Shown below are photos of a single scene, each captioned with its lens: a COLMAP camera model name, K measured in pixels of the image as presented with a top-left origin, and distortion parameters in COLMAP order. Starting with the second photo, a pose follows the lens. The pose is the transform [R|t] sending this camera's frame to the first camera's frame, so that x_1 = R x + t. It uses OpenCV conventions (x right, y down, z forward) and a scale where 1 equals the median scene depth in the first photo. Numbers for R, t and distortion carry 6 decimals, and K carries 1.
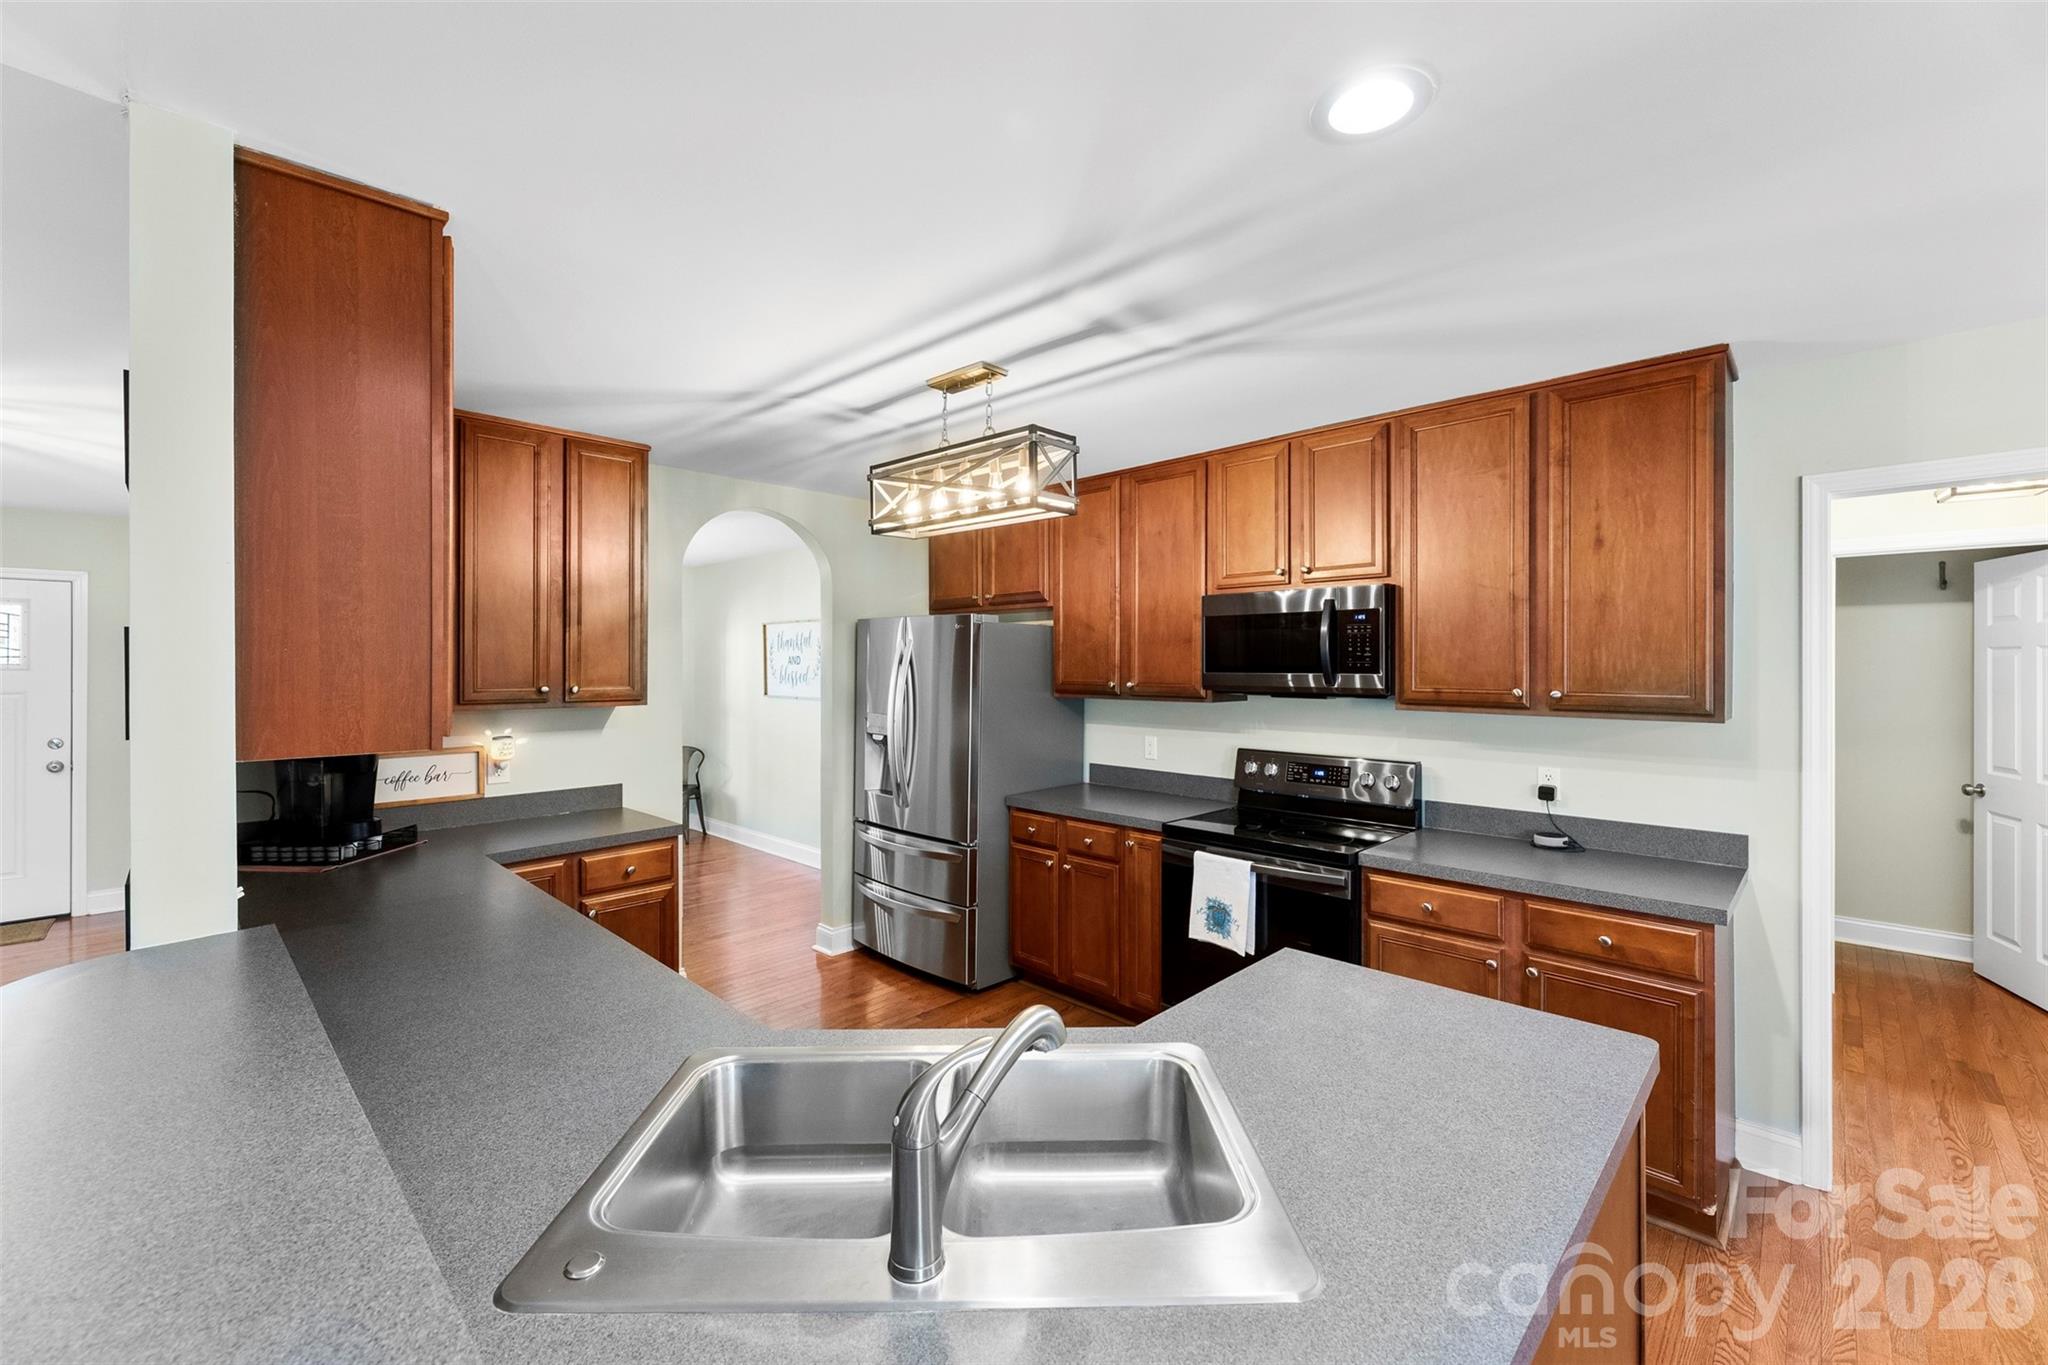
lens RADIAL K [[840.5, 0, 1033.7], [0, 840.5, 669.7], [0, 0, 1]] dist [0.001521, -0.001450]
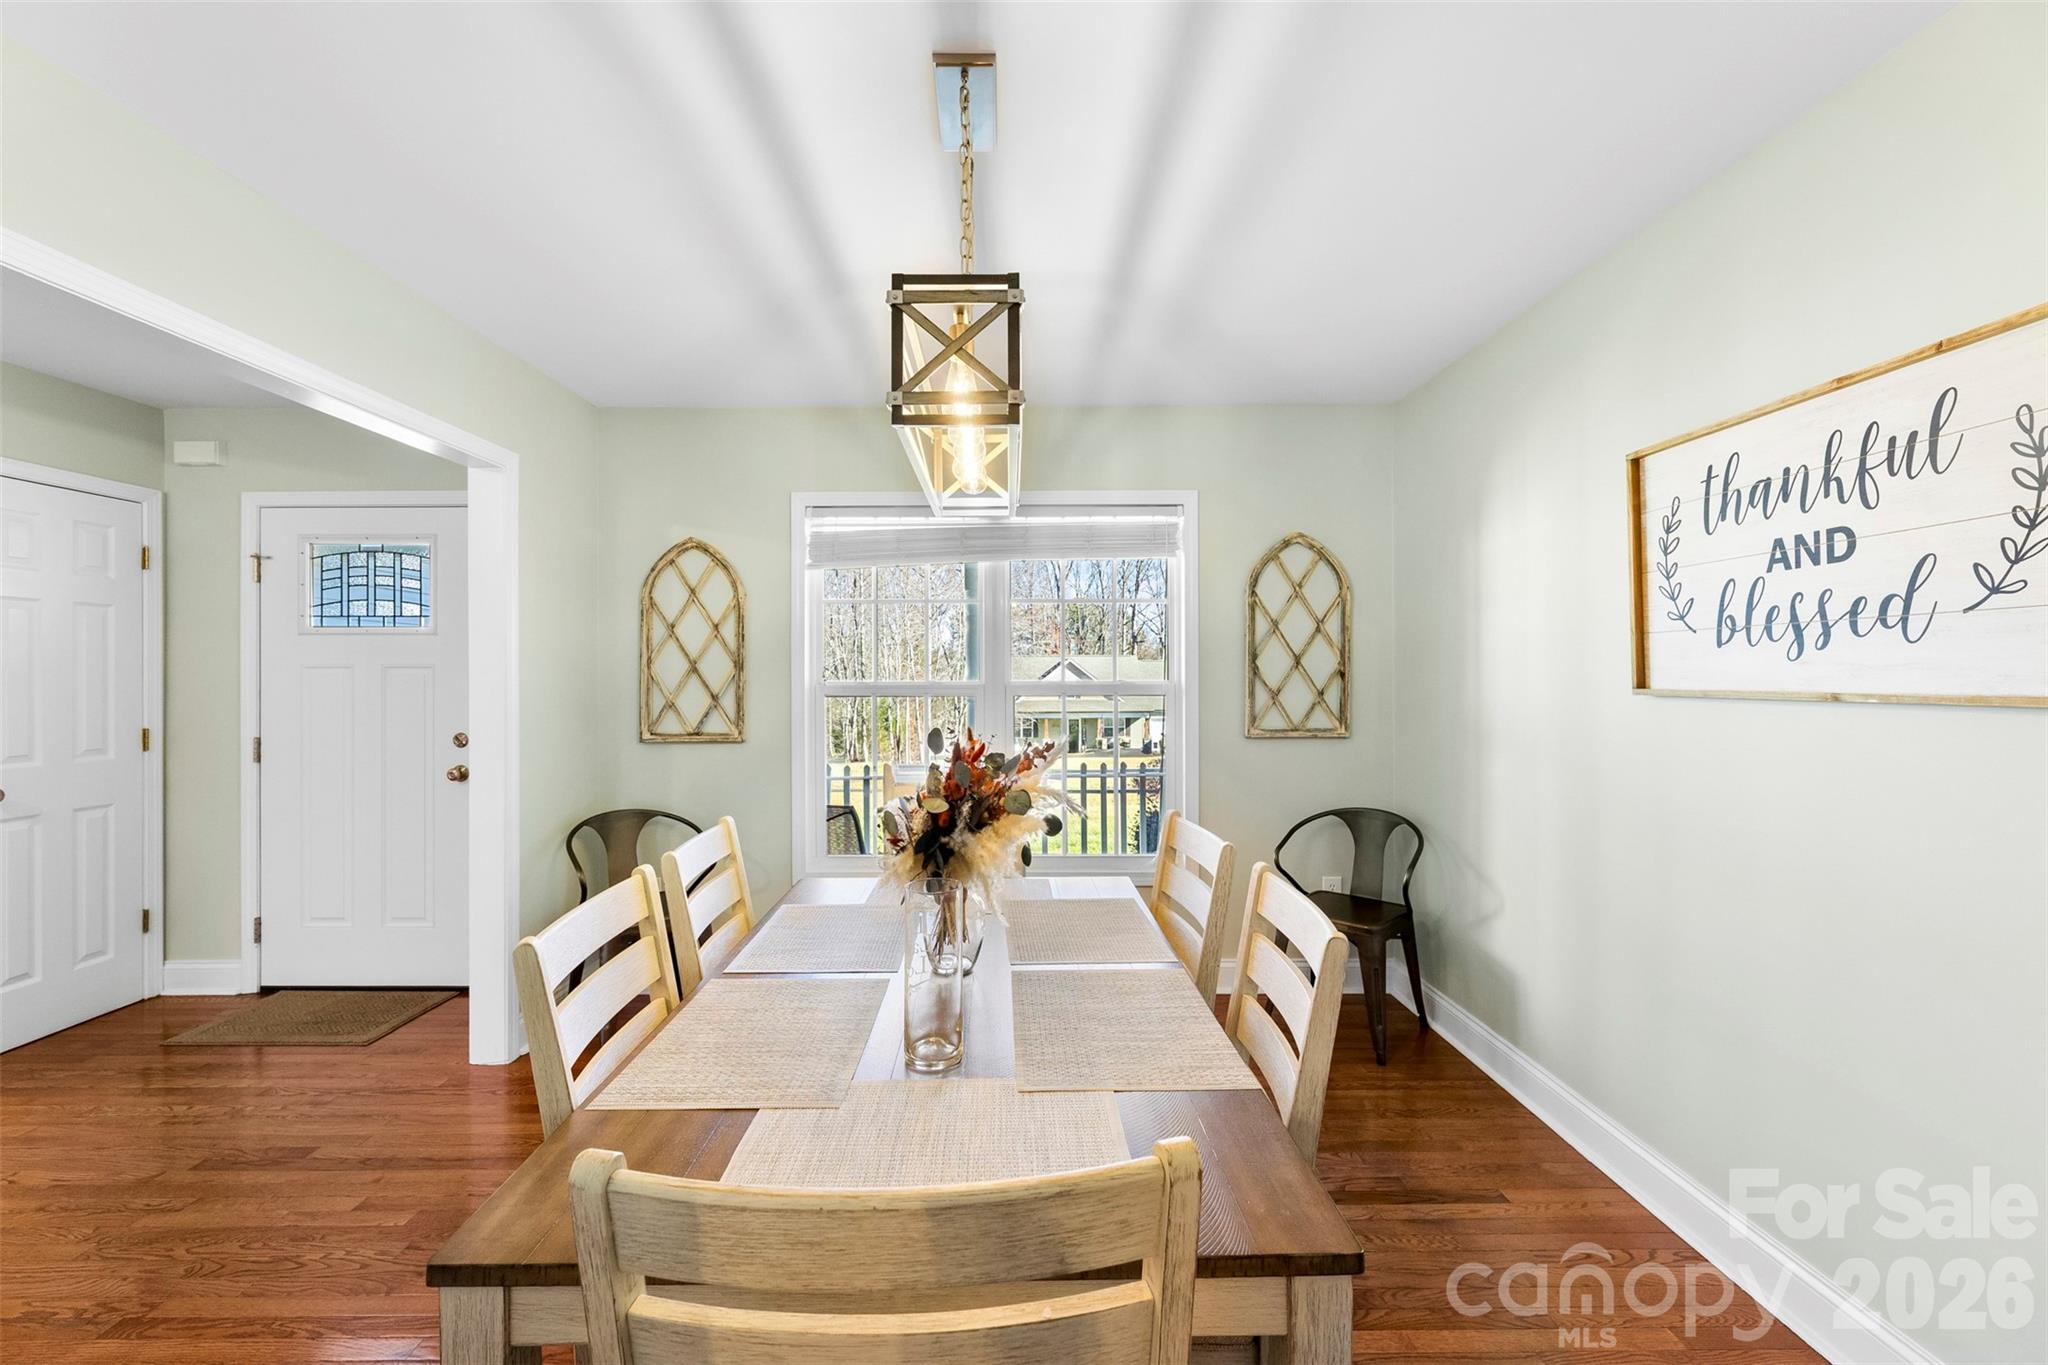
lens RADIAL K [[840.5, 0, 1015.8], [0, 840.5, 668.0], [0, 0, 1]] dist [0.001521, -0.001450]
pose [[0.695415, 0.003269, -0.718601, -0.603524], [-0.004385, 0.999990, 0.000305, 0.056753], [0.718595, 0.002939, 0.695423, 1.464089]]
